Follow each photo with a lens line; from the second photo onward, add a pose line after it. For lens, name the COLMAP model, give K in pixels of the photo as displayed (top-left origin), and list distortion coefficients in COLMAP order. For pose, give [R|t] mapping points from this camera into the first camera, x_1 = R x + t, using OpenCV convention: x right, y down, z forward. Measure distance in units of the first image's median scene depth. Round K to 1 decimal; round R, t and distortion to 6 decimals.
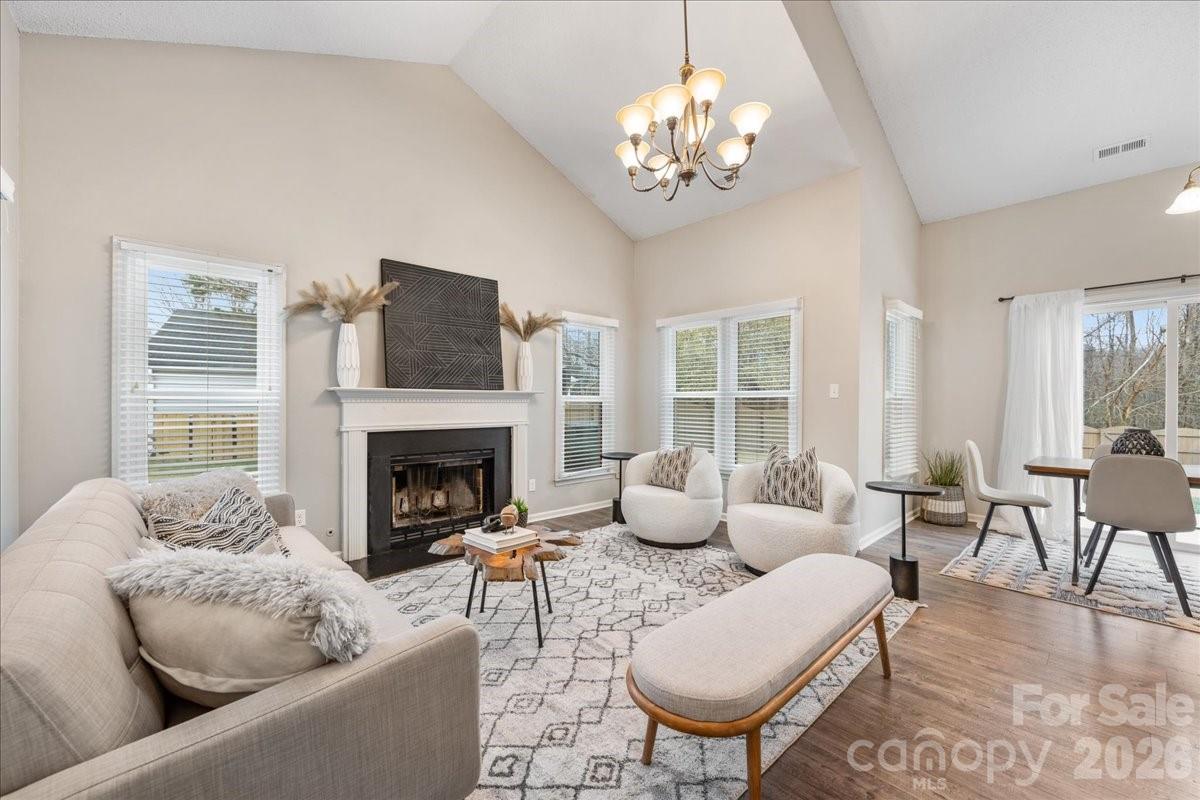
lens RADIAL K [[470.0, 0, 604.1], [0, 470.0, 399.4], [0, 0, 1]] dist [-0.004567, -0.000312]
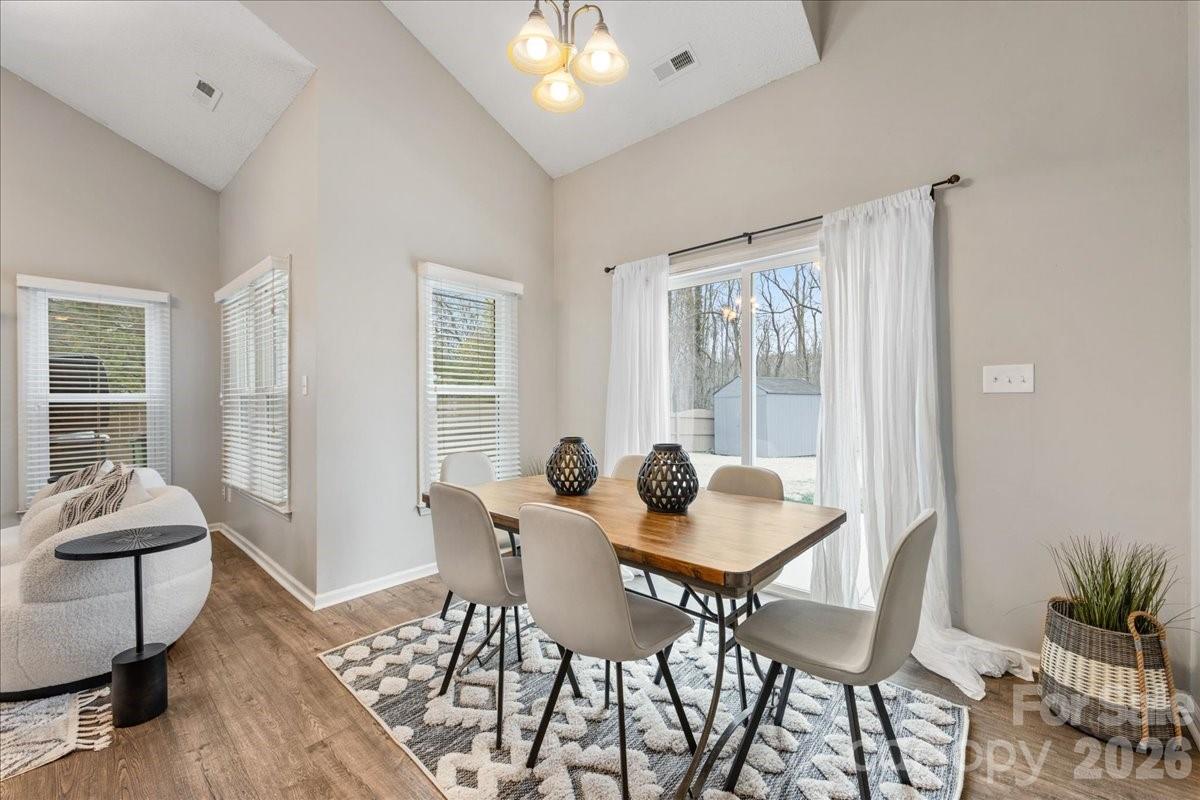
lens RADIAL K [[470.0, 0, 599.1], [0, 470.0, 405.0], [0, 0, 1]] dist [-0.004567, -0.000312]
pose [[0.995523, -0.004939, 0.094389, 0.846468], [0.003330, 0.999847, 0.017195, -0.000428], [-0.094460, -0.016804, 0.995387, 0.236792]]
